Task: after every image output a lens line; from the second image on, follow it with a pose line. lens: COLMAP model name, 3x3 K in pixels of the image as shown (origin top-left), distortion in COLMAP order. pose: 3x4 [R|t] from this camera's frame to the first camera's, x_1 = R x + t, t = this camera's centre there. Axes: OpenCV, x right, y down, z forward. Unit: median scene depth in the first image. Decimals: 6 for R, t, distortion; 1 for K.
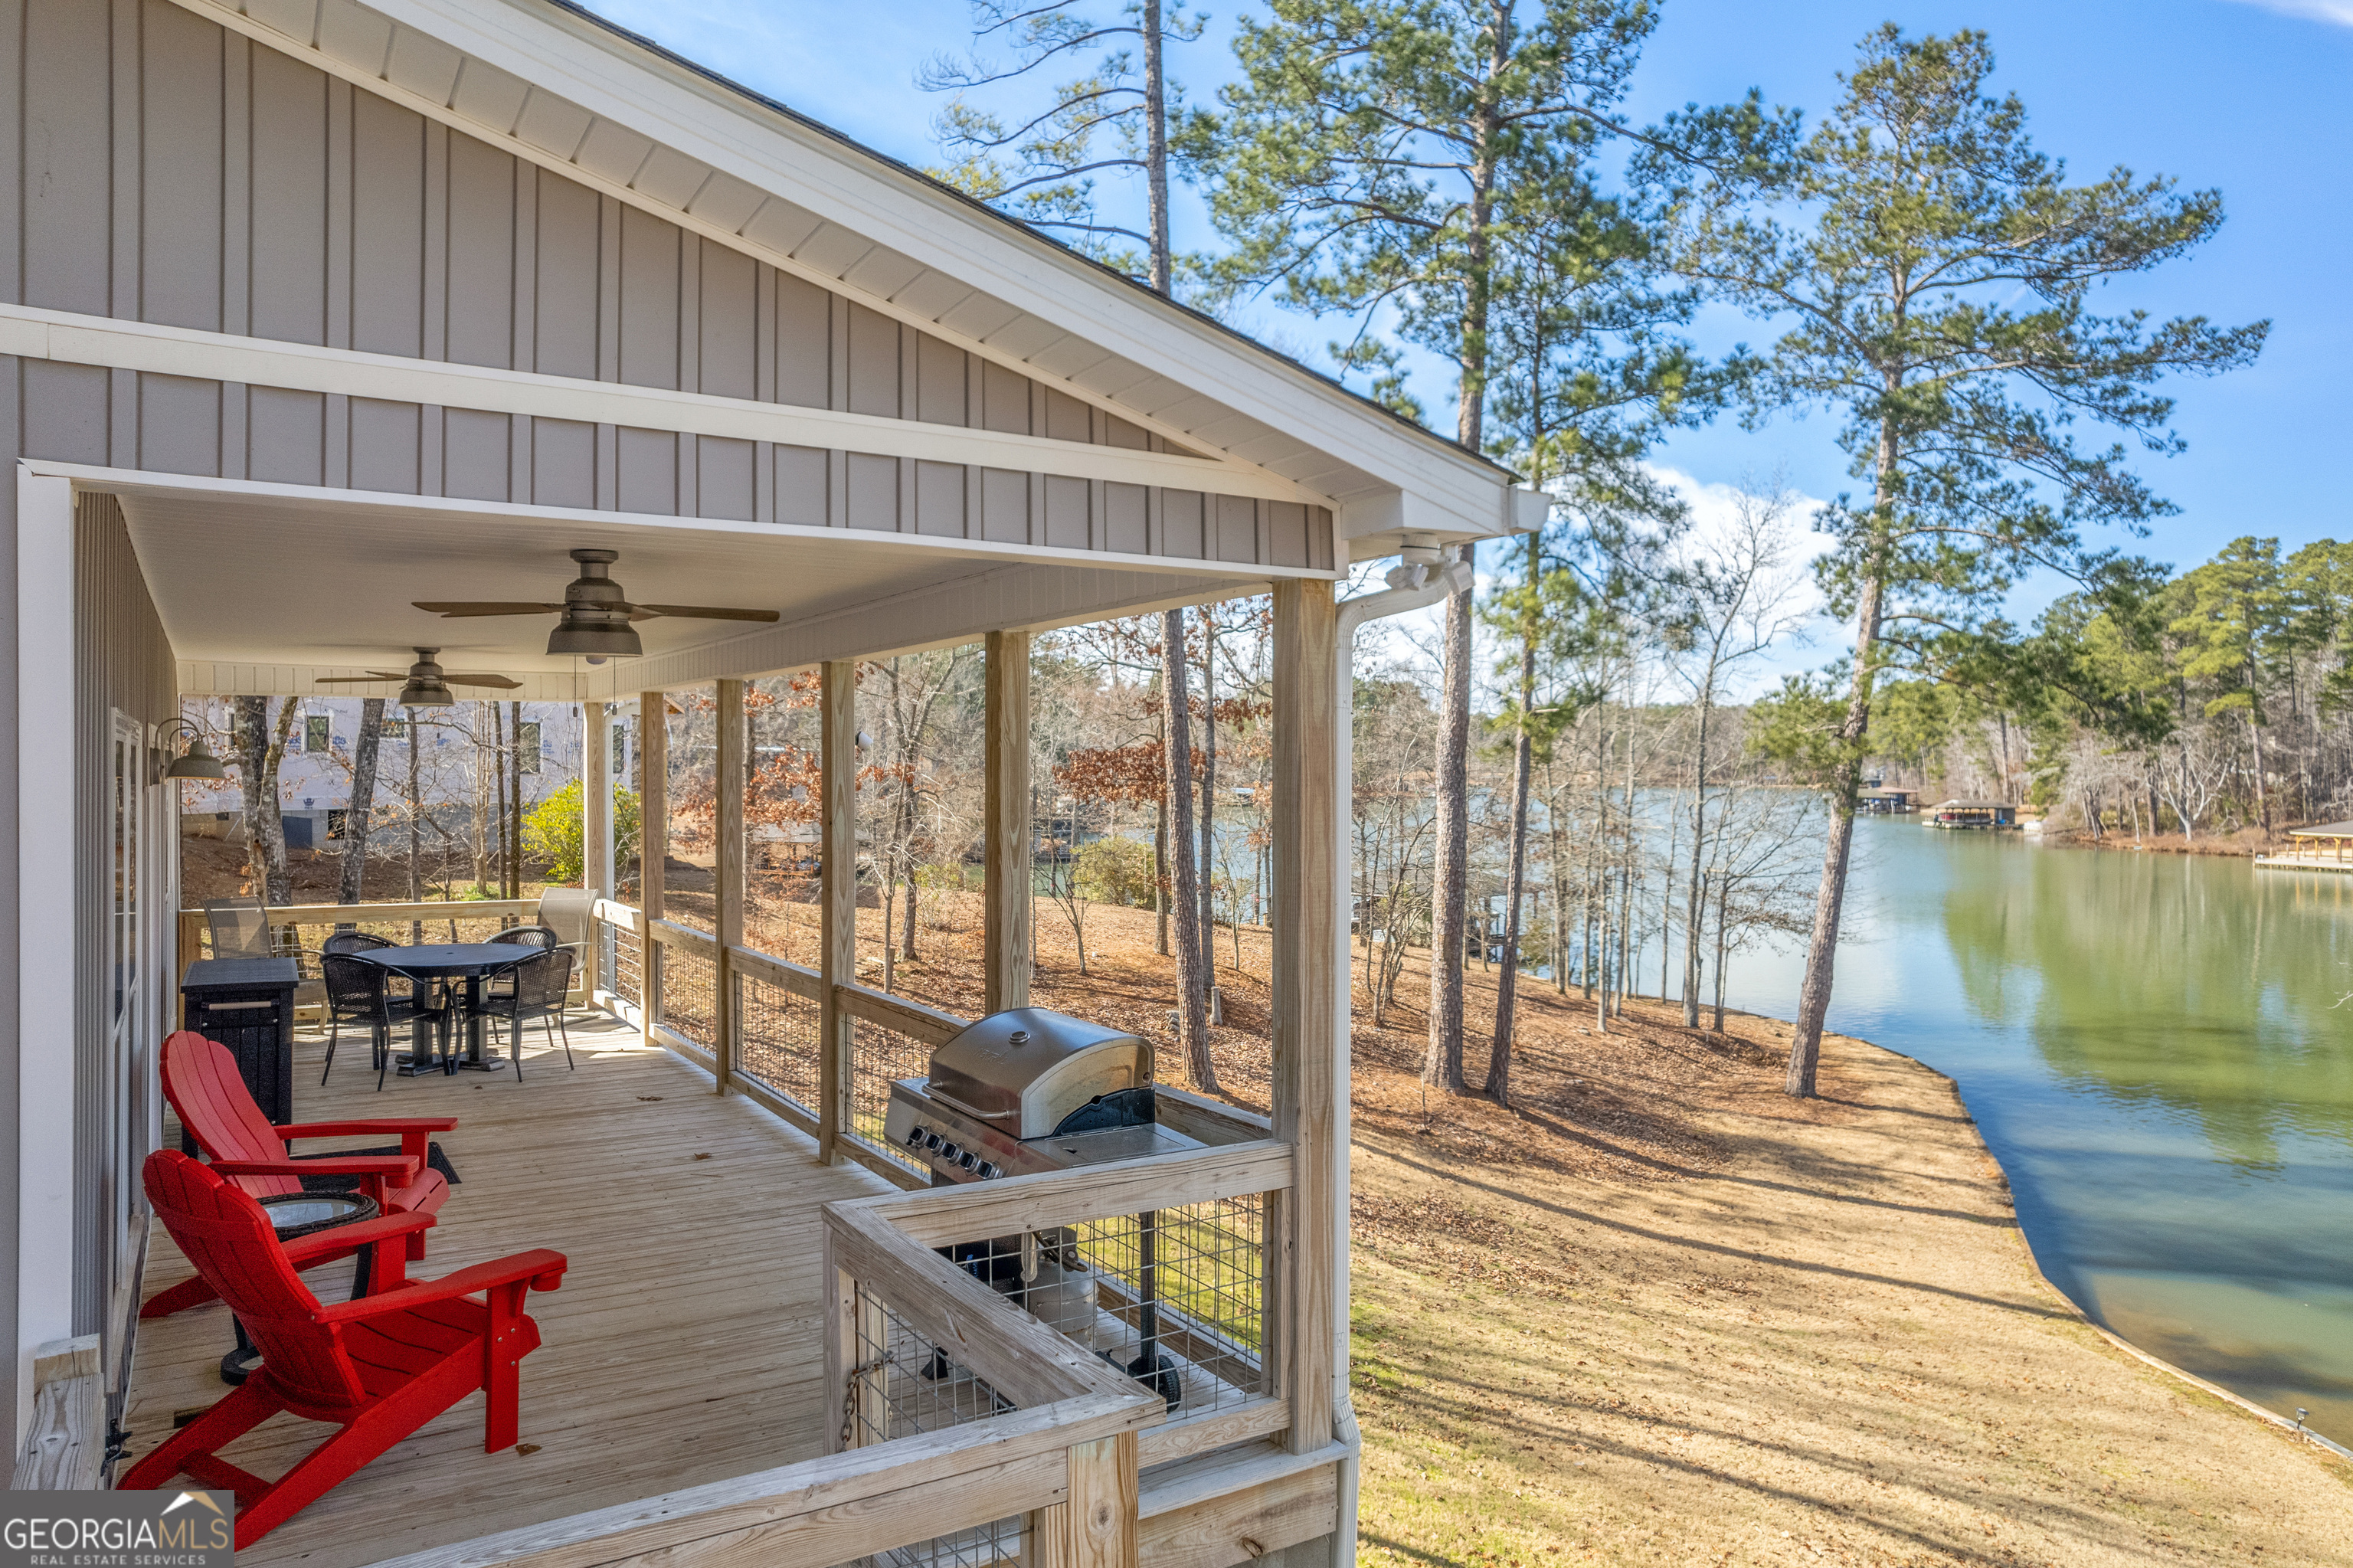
lens RADIAL K [[1530.7, 0, 1175.0], [0, 1530.7, 772.1], [0, 0, 1]] dist [-0.077608, 0.057616]
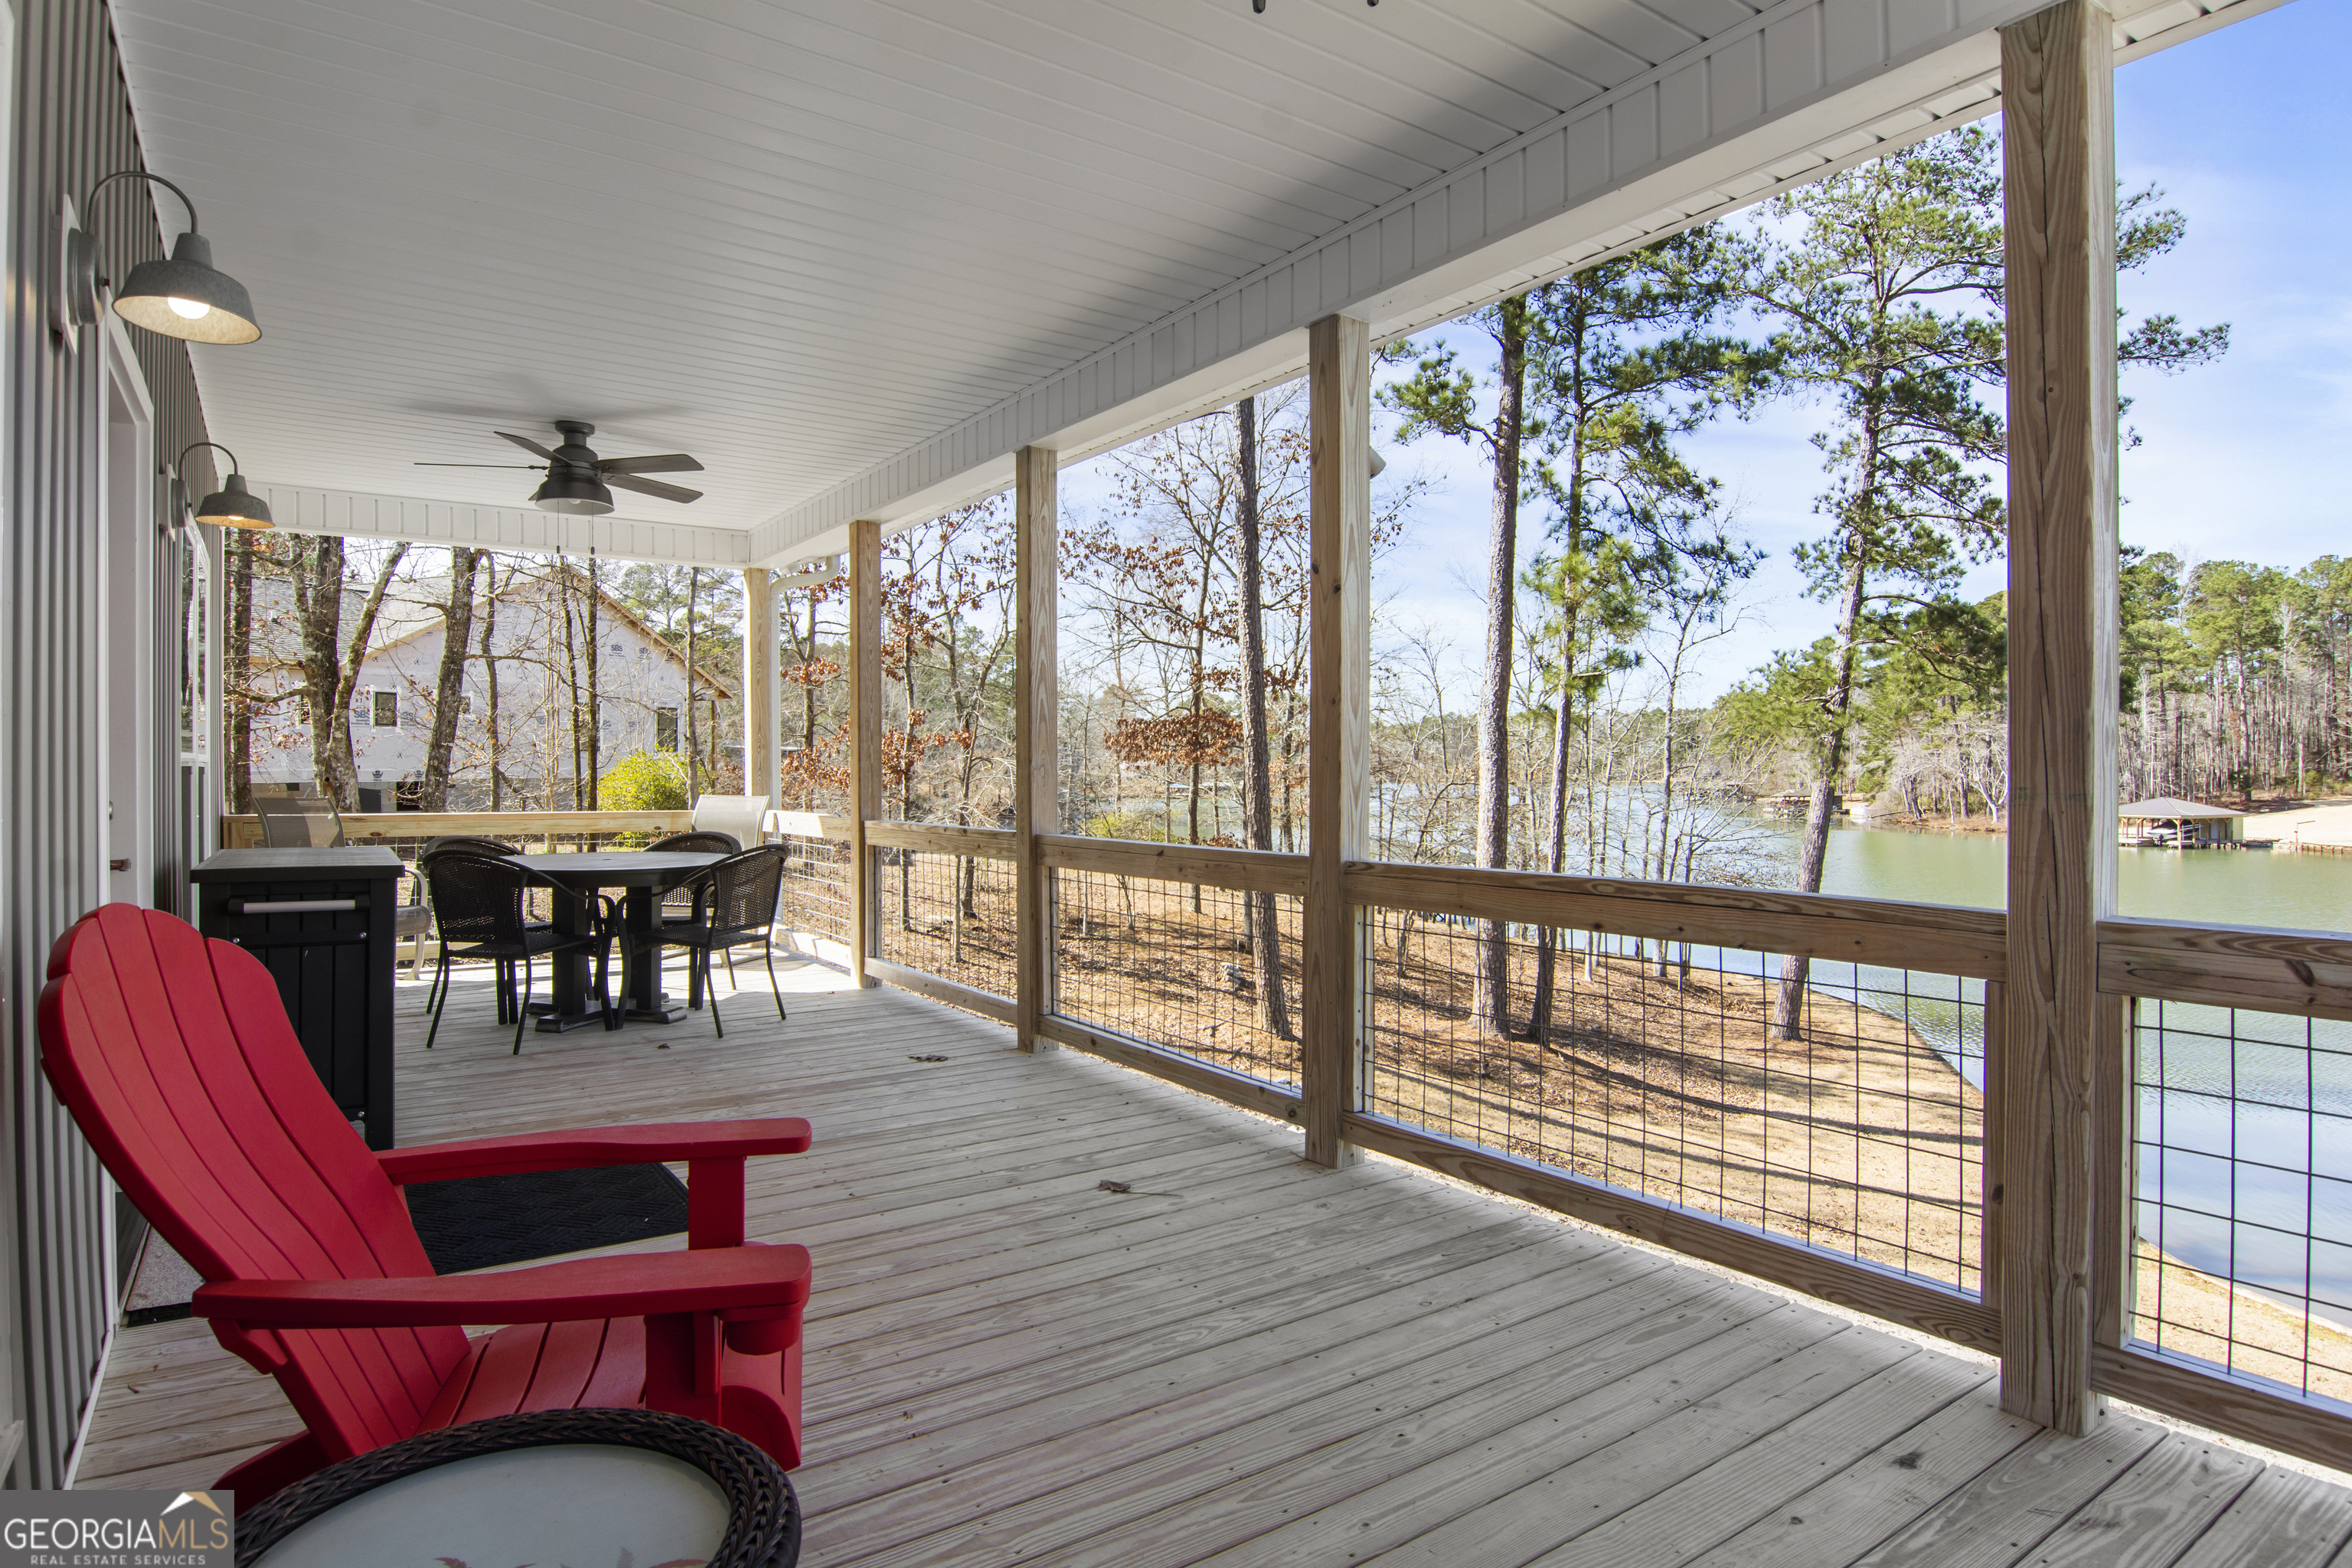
lens RADIAL K [[1278.3, 0, 1173.0], [0, 1278.3, 773.7], [0, 0, 1]] dist [-0.028298, -0.000268]
pose [[0.999137, -0.003022, 0.041428, -0.069758], [0.002996, 0.999995, 0.000704, 0.023560], [-0.041430, -0.000579, 0.999141, 0.113430]]
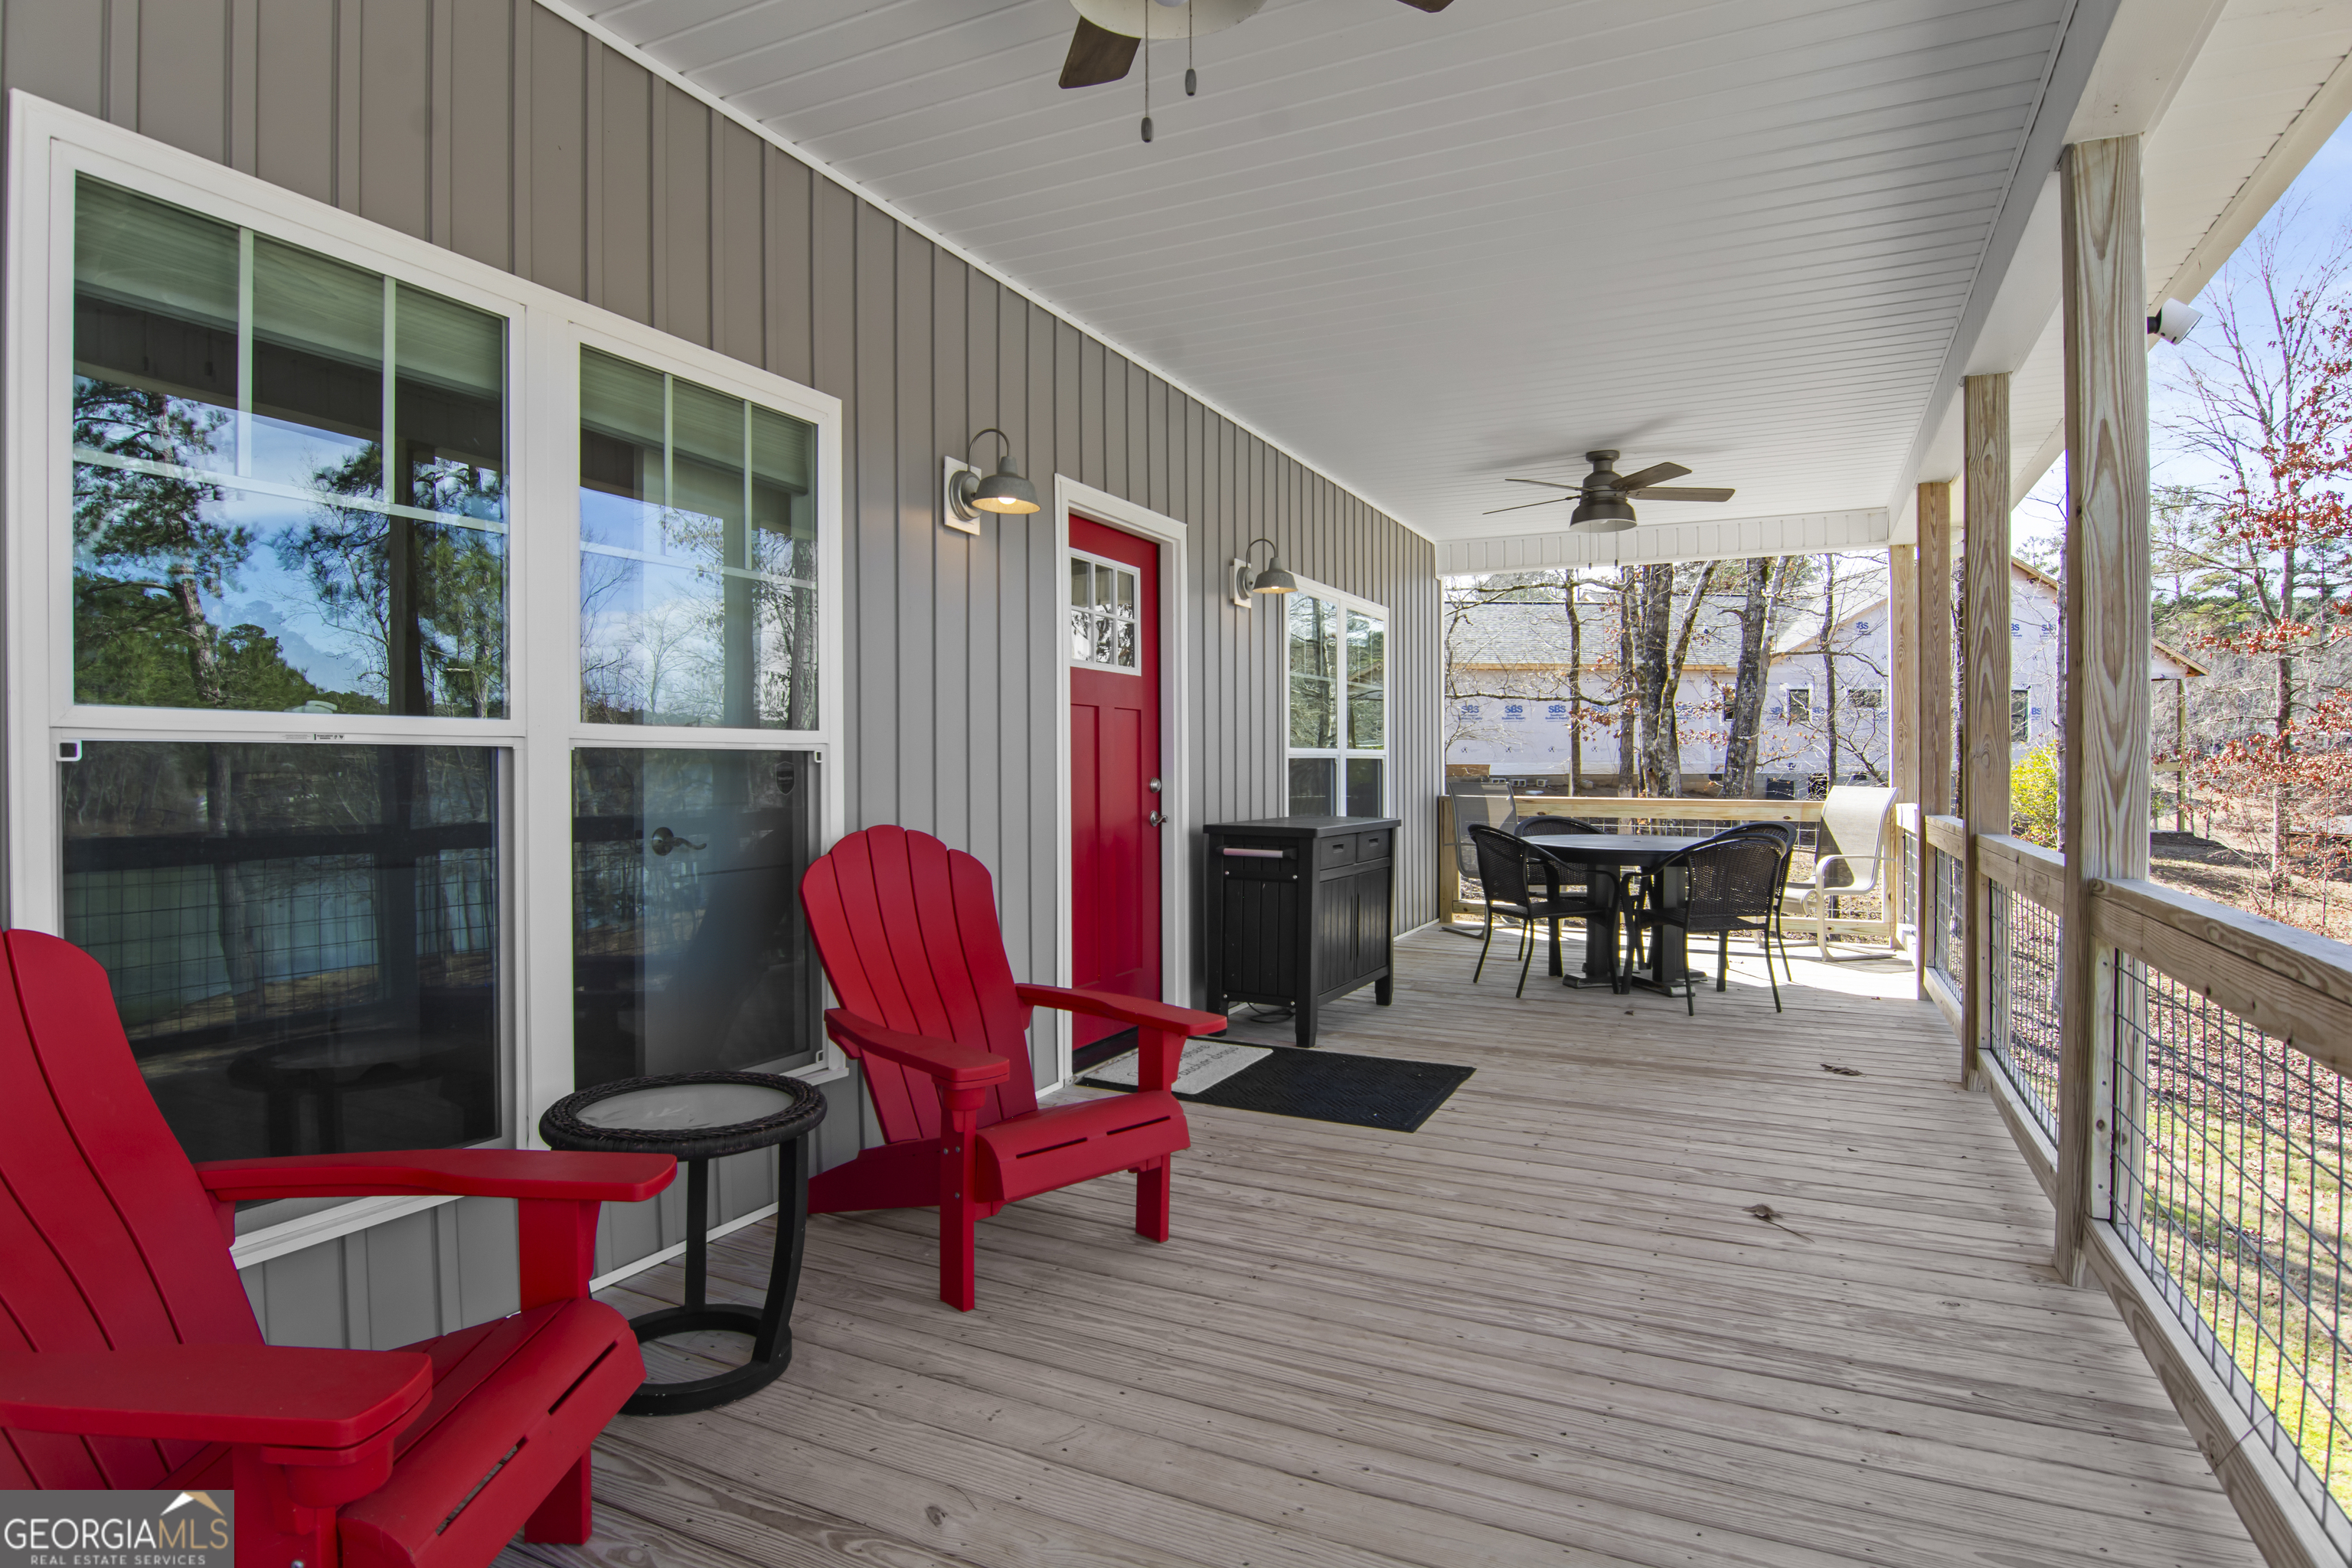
lens RADIAL K [[1278.3, 0, 1173.0], [0, 1278.3, 773.7], [0, 0, 1]] dist [-0.028298, -0.000268]
pose [[0.521430, 0.002312, -0.853291, -0.011750], [0.001409, 0.999993, 0.003570, 0.024255], [0.853293, -0.003064, 0.521423, 0.131110]]
